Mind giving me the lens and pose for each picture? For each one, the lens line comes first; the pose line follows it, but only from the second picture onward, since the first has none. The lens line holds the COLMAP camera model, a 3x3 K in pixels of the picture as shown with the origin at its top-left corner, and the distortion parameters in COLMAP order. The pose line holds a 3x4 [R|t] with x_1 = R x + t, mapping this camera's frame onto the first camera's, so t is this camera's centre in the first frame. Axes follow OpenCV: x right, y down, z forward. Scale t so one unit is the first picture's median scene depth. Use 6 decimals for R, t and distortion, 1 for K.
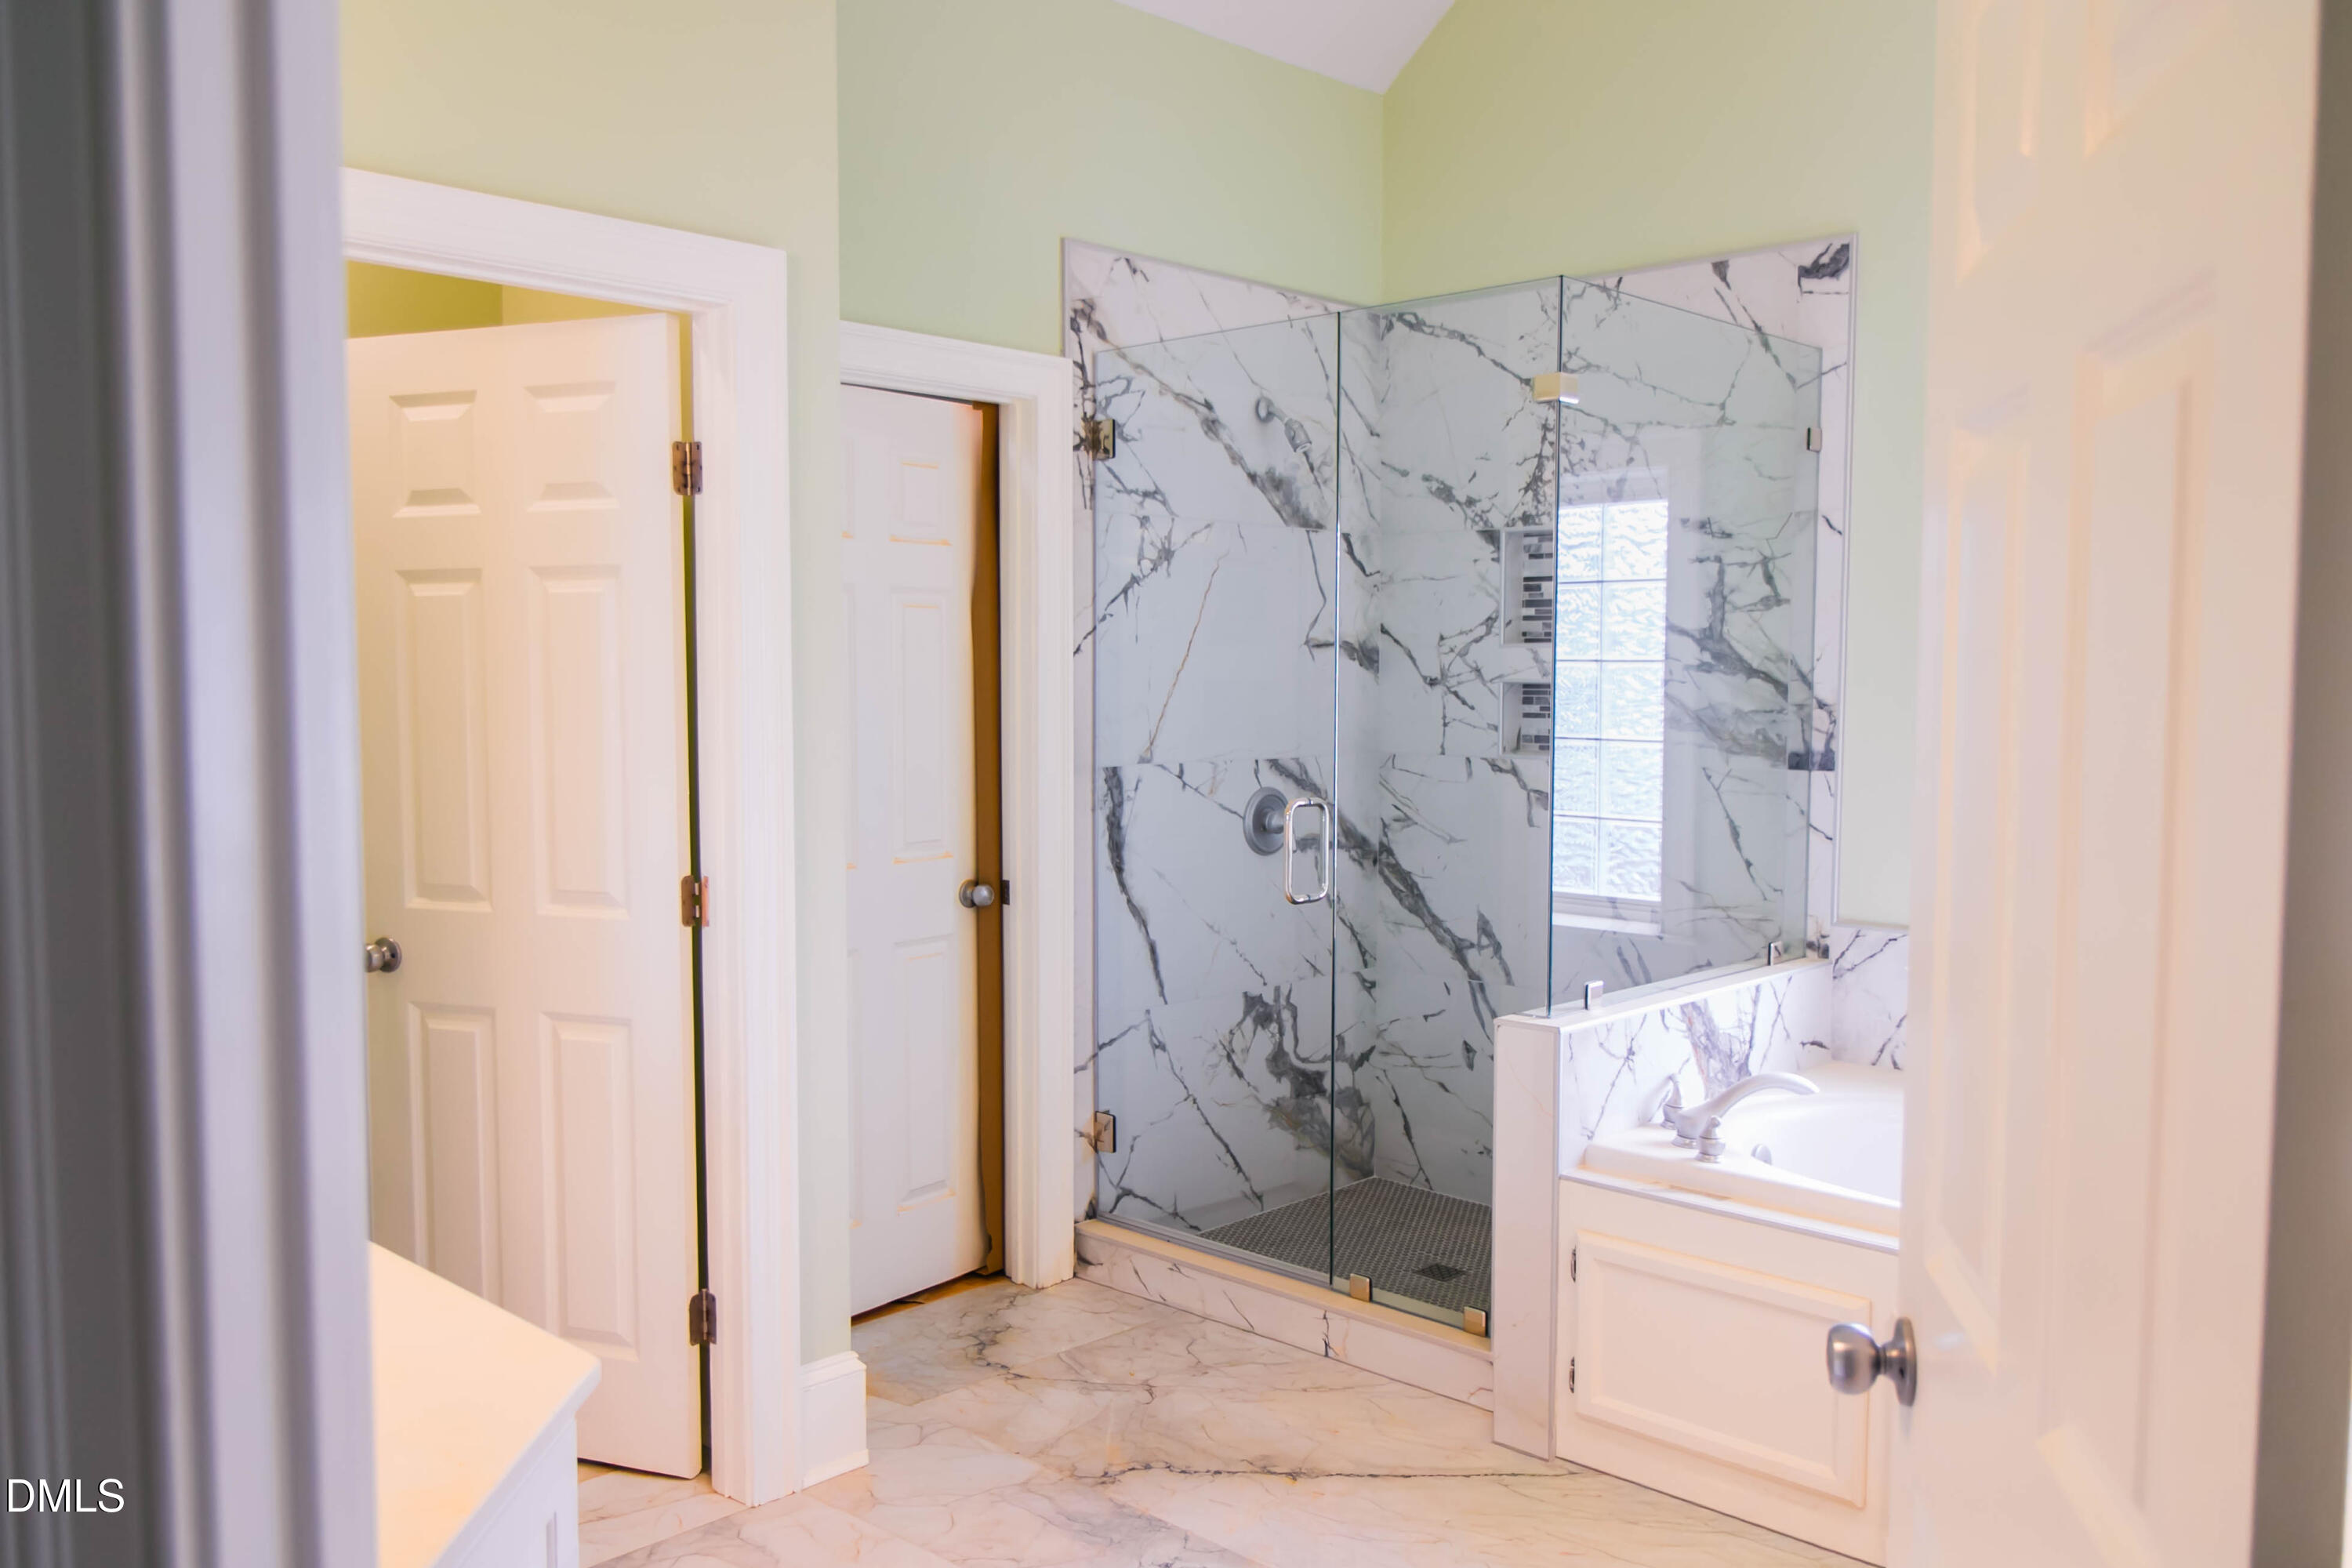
lens RADIAL K [[1893.8, 0, 1176.0], [0, 1893.8, 784.0], [0, 0, 1]] dist [0.006874, 0.000878]
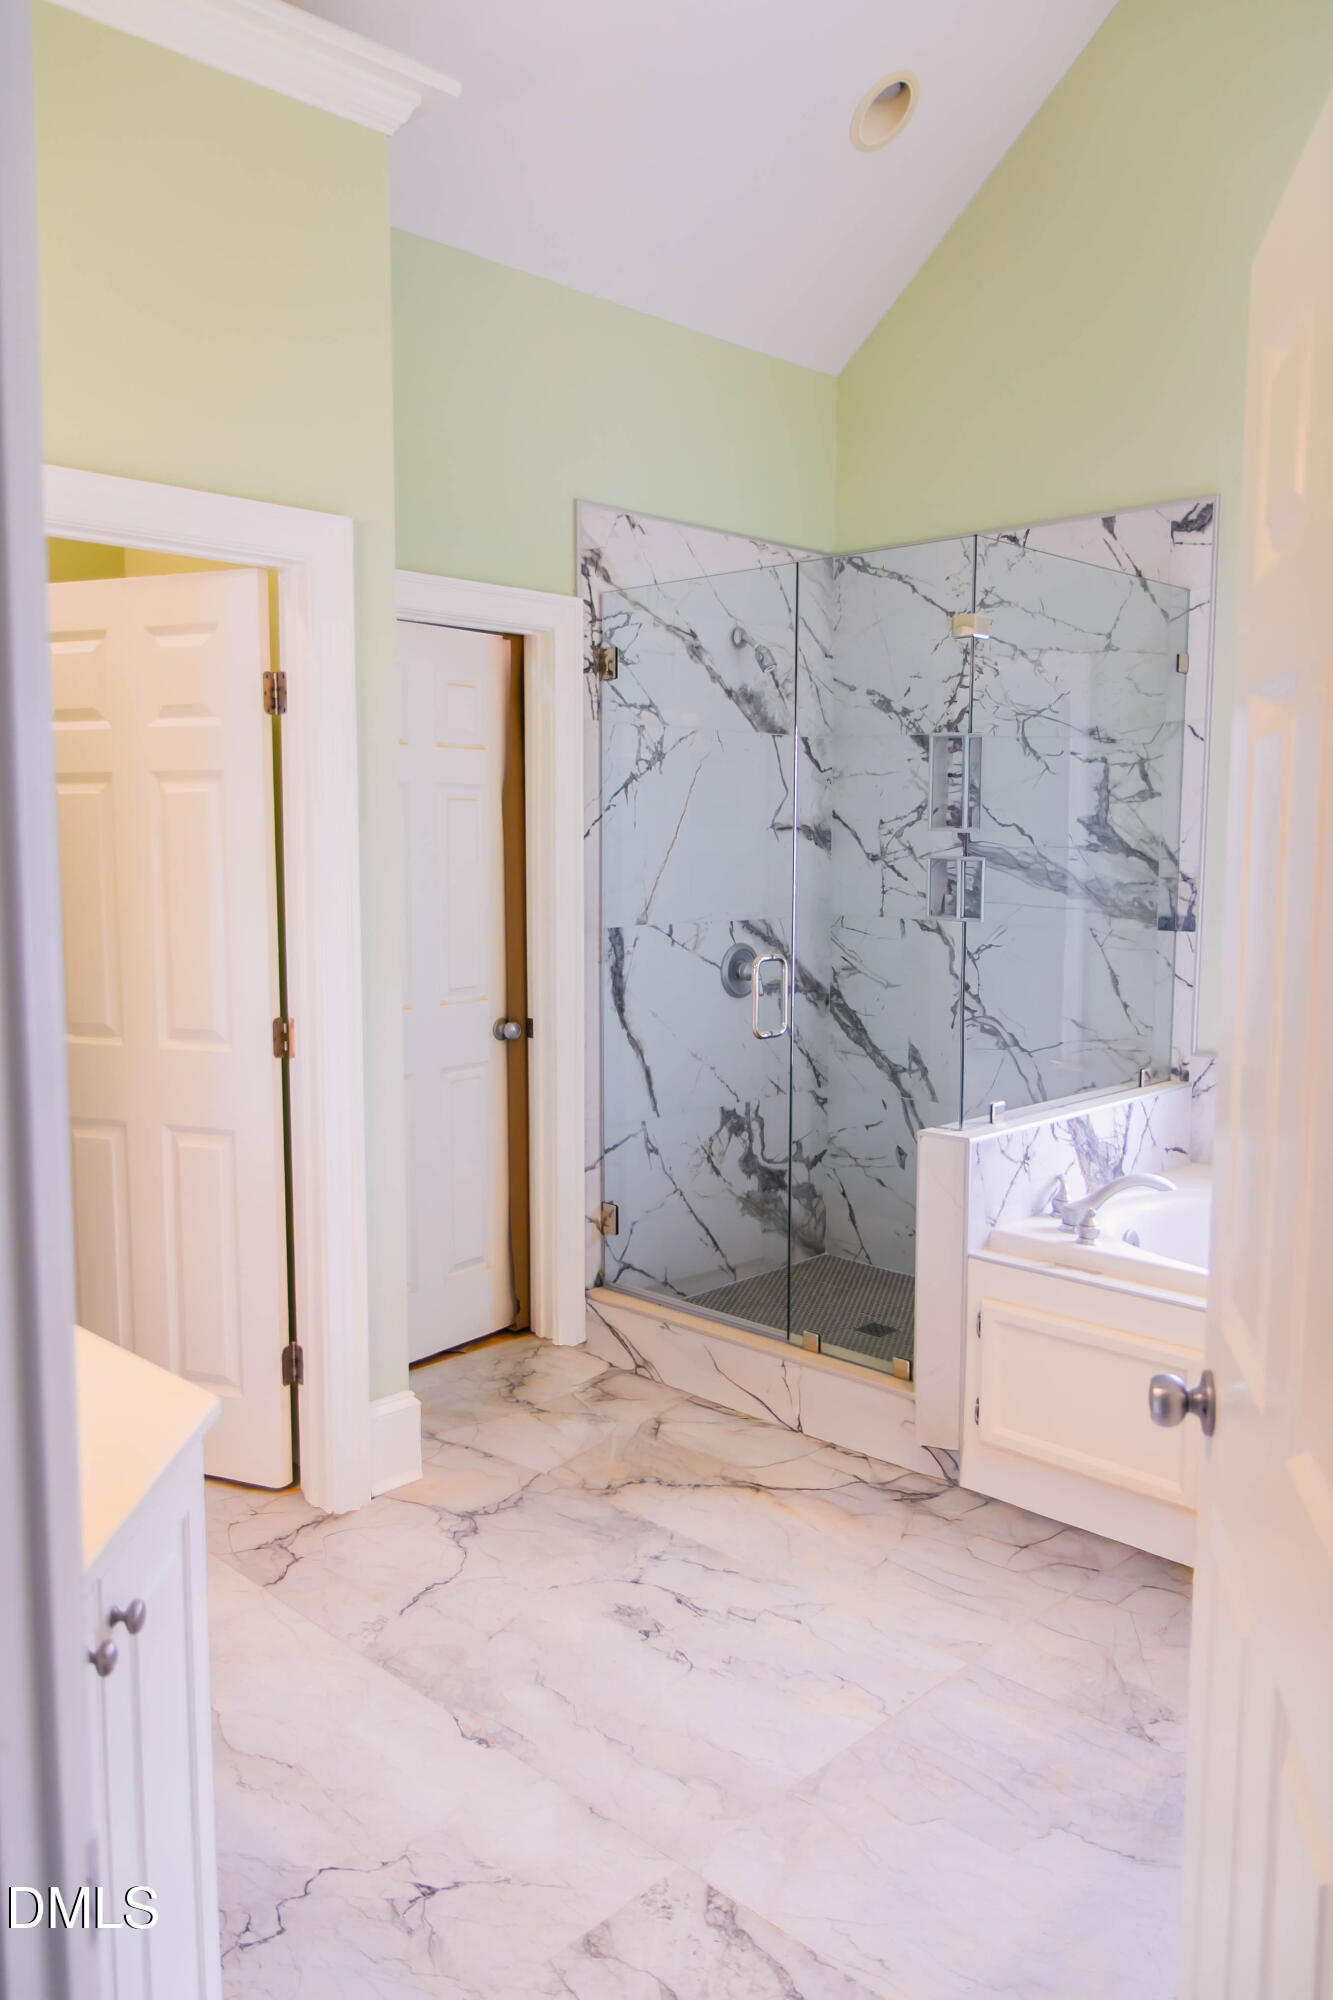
lens RADIAL K [[1552.7, 0, 660.2], [0, 1552.7, 989.0], [0, 0, 1]] dist [0.000352, -0.001210]
pose [[0.999974, 0.001052, -0.007164, 0.003166], [-0.000778, 0.999271, 0.038174, -0.007336], [0.007199, -0.038167, 0.999245, -0.021615]]
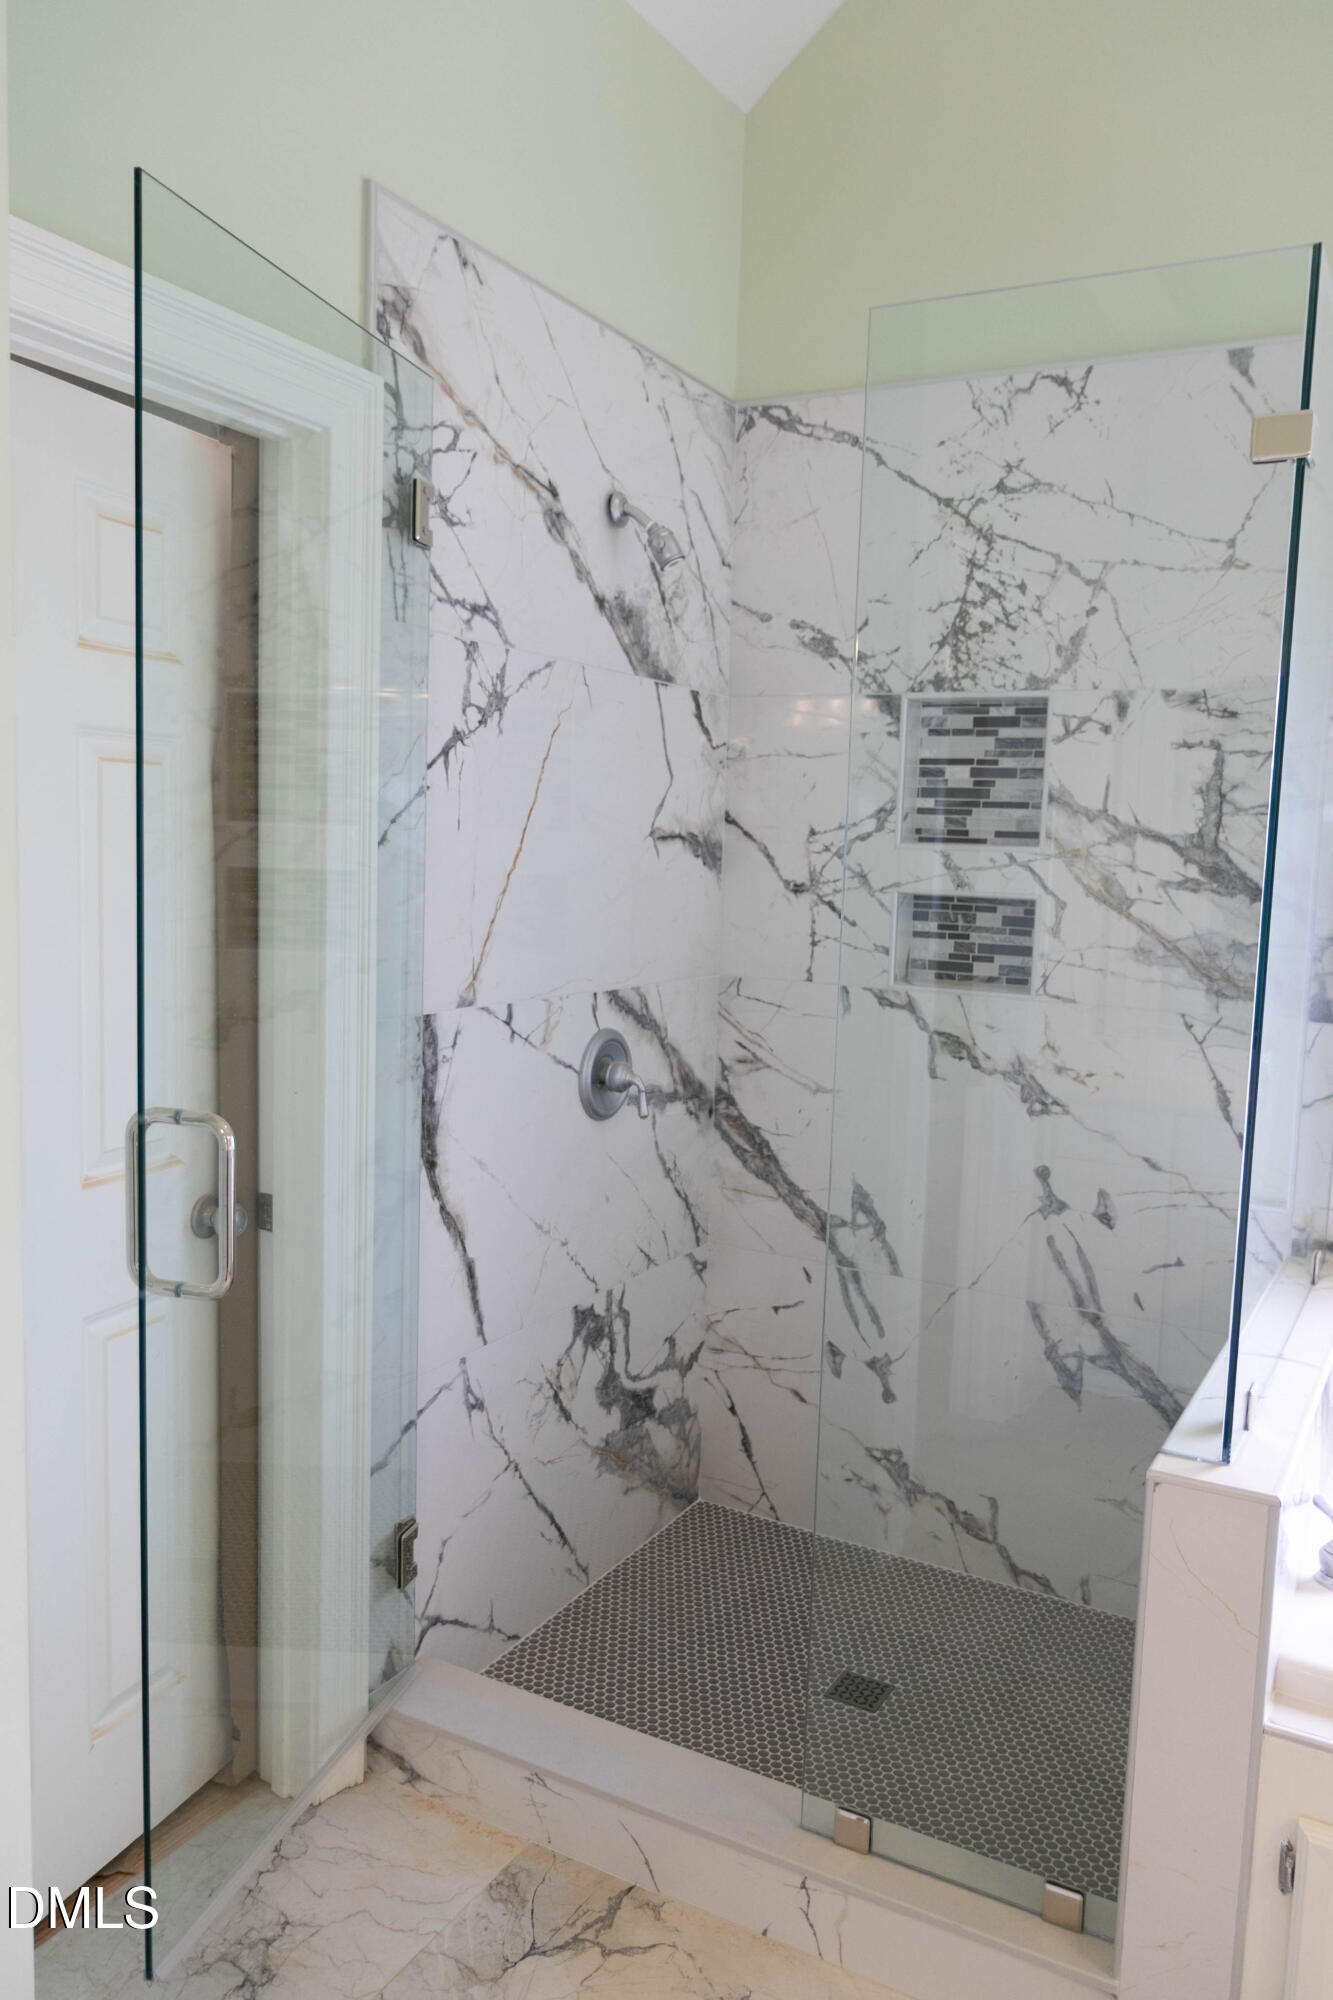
lens RADIAL K [[1521.2, 0, 655.7], [0, 1521.2, 1001.0], [0, 0, 1]] dist [-0.002924, -0.002925]
pose [[0.967704, 0.003113, 0.252068, -0.086601], [-0.014997, 0.998864, 0.045239, -0.037992], [-0.251641, -0.047558, 0.966651, 0.440320]]
